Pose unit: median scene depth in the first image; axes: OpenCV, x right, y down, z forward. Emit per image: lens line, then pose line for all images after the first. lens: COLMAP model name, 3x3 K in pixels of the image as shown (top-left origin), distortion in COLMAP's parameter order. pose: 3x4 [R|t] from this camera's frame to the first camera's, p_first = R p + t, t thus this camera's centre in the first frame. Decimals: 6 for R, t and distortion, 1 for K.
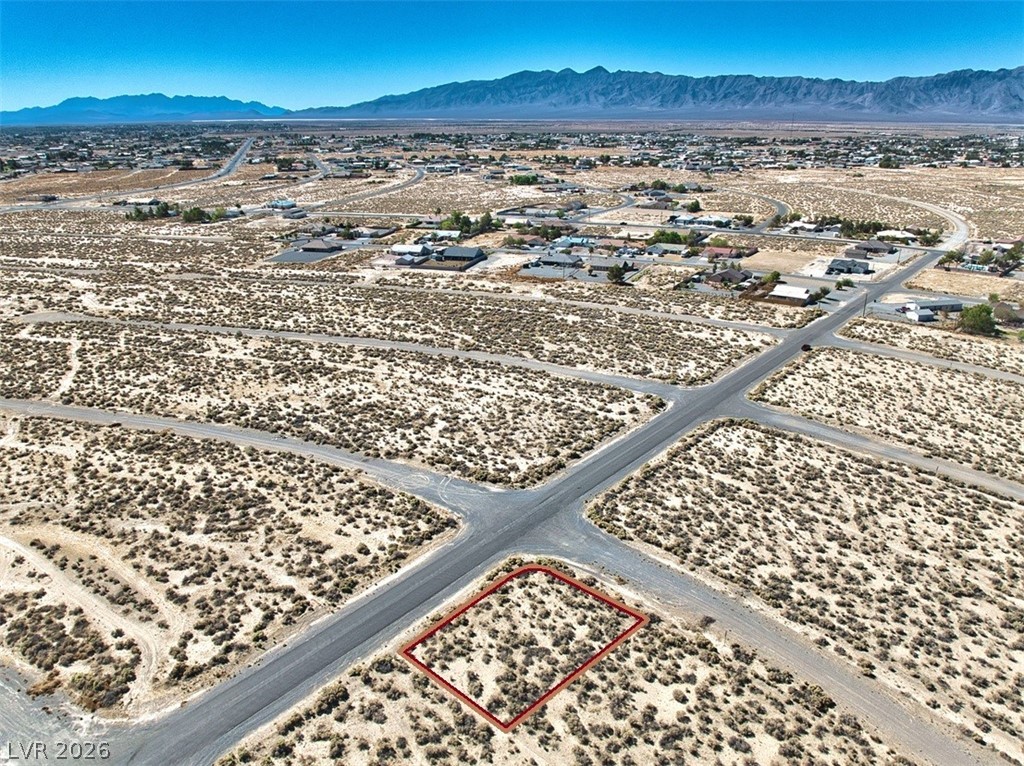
lens RADIAL K [[729.0, 0, 514.3], [0, 729.0, 369.6], [0, 0, 1]] dist [-0.061518, 0.005074]
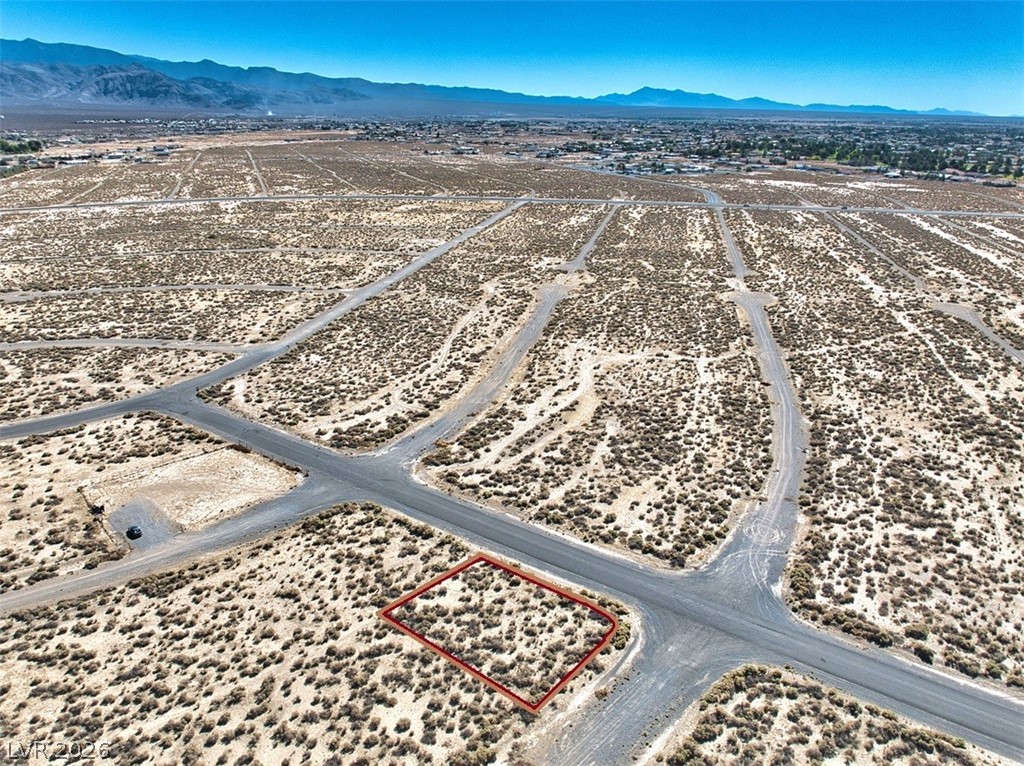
lens RADIAL K [[729.0, 0, 514.9], [0, 729.0, 382.2], [0, 0, 1]] dist [-0.061518, 0.005074]
pose [[0.046906, 0.340374, -0.939119, 0.588085], [-0.318903, 0.896058, 0.308839, -0.178634], [0.946626, 0.285002, 0.150577, 0.518907]]
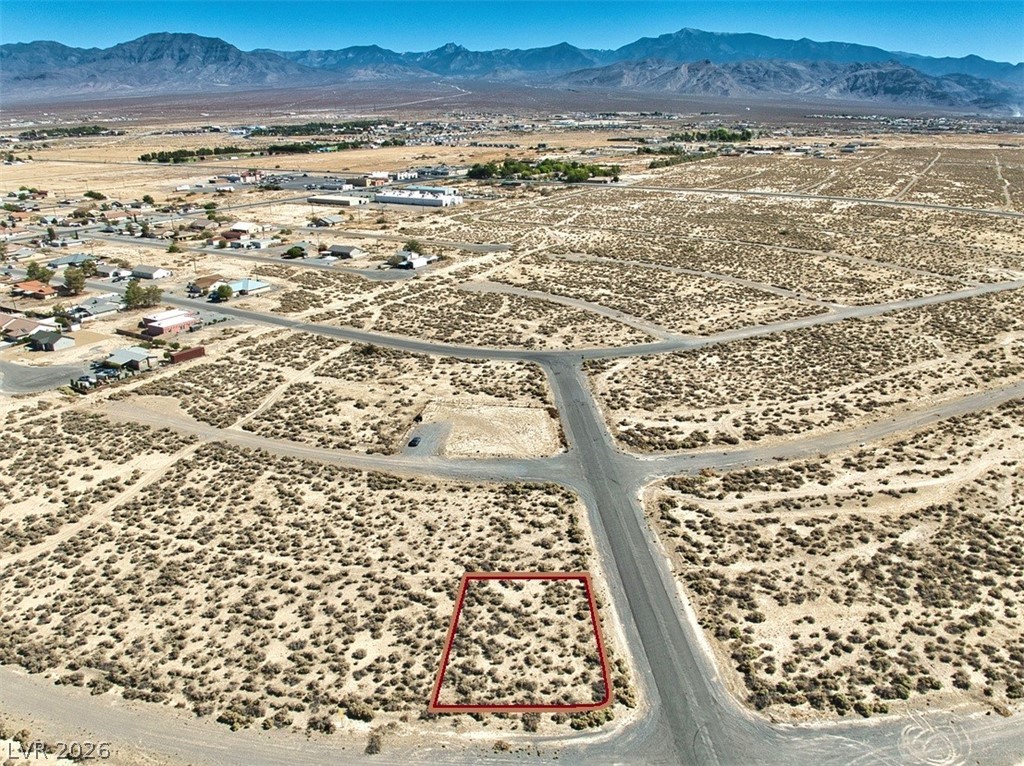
lens RADIAL K [[729.0, 0, 513.4], [0, 729.0, 376.7], [0, 0, 1]] dist [-0.061518, 0.005074]
pose [[-0.739825, 0.228164, -0.632930, 0.390982], [-0.212663, 0.813205, 0.541730, -0.315157], [0.638305, 0.535386, -0.553108, 0.914360]]
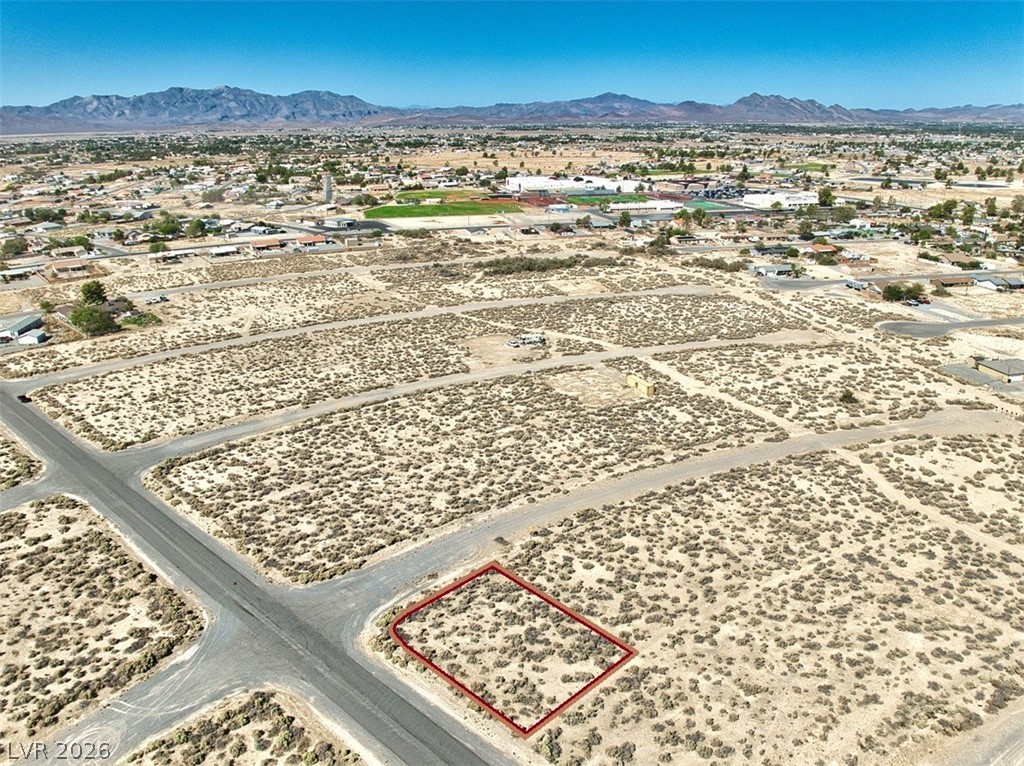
lens RADIAL K [[729.0, 0, 512.2], [0, 729.0, 379.0], [0, 0, 1]] dist [-0.061518, 0.005074]
pose [[0.064790, -0.324592, 0.943632, -0.538598], [0.330036, 0.899375, 0.286708, -0.158937], [-0.941742, 0.292857, 0.165398, 0.487645]]
